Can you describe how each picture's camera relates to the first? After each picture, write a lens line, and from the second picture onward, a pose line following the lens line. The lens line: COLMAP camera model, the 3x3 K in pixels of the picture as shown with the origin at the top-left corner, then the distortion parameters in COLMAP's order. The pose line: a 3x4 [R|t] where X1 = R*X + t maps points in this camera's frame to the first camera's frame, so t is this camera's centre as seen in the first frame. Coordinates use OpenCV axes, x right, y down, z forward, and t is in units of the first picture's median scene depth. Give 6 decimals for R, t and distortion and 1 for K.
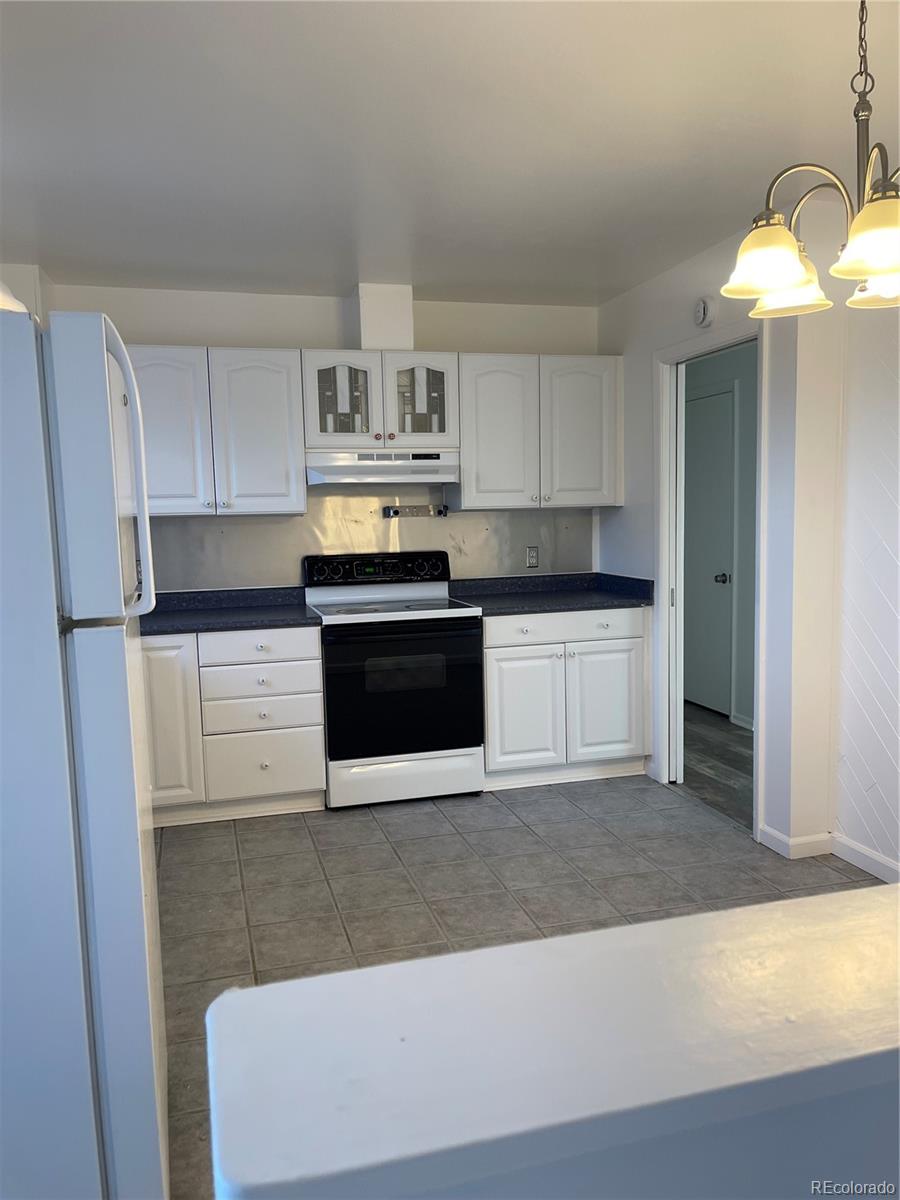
lens RADIAL K [[902.8, 0, 450.0], [0, 902.8, 600.0], [0, 0, 1]] dist [0.061847, -0.080898]
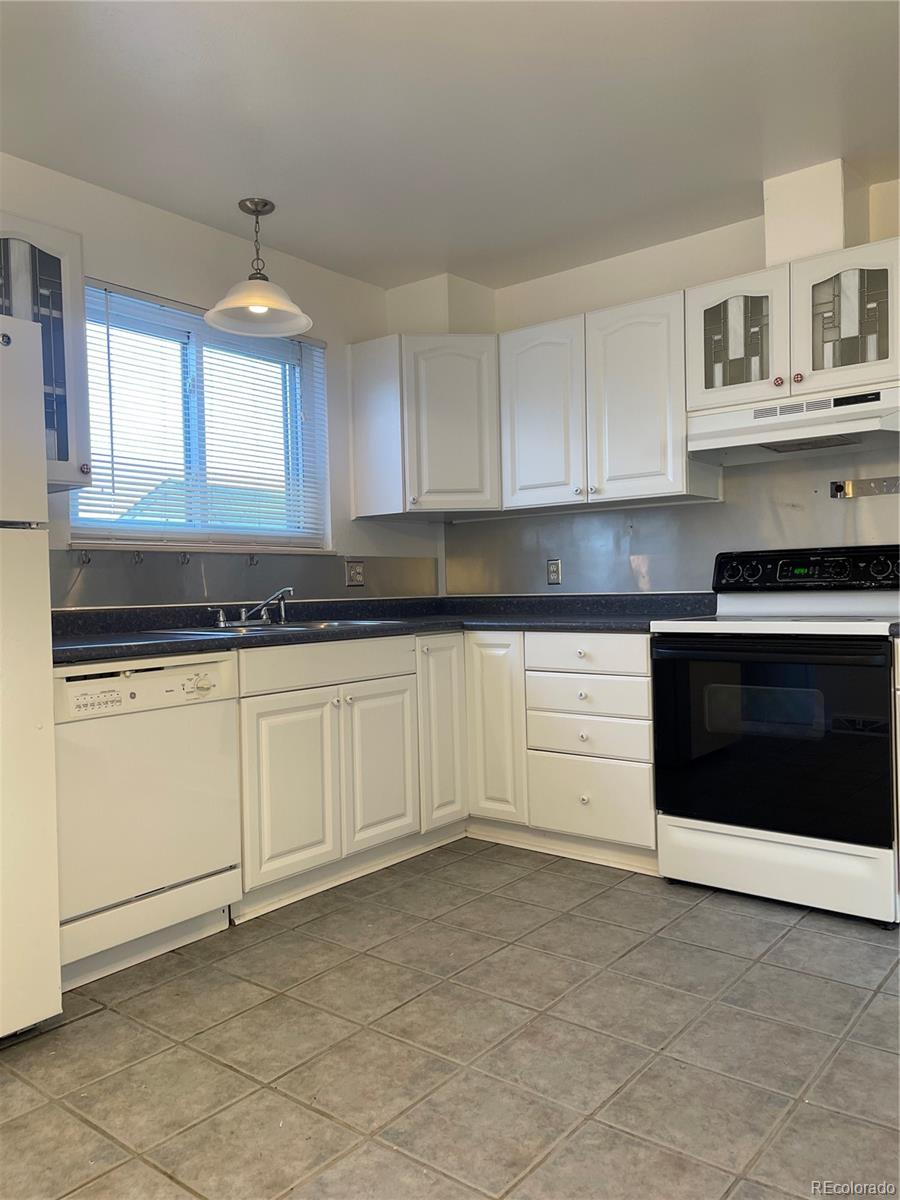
lens RADIAL K [[902.8, 0, 450.0], [0, 902.8, 600.0], [0, 0, 1]] dist [0.061847, -0.080898]
pose [[0.579633, 0.019091, -0.814654, 0.384766], [-0.072228, 0.996994, -0.028027, 0.033820], [0.811671, 0.075086, 0.579269, 0.404559]]
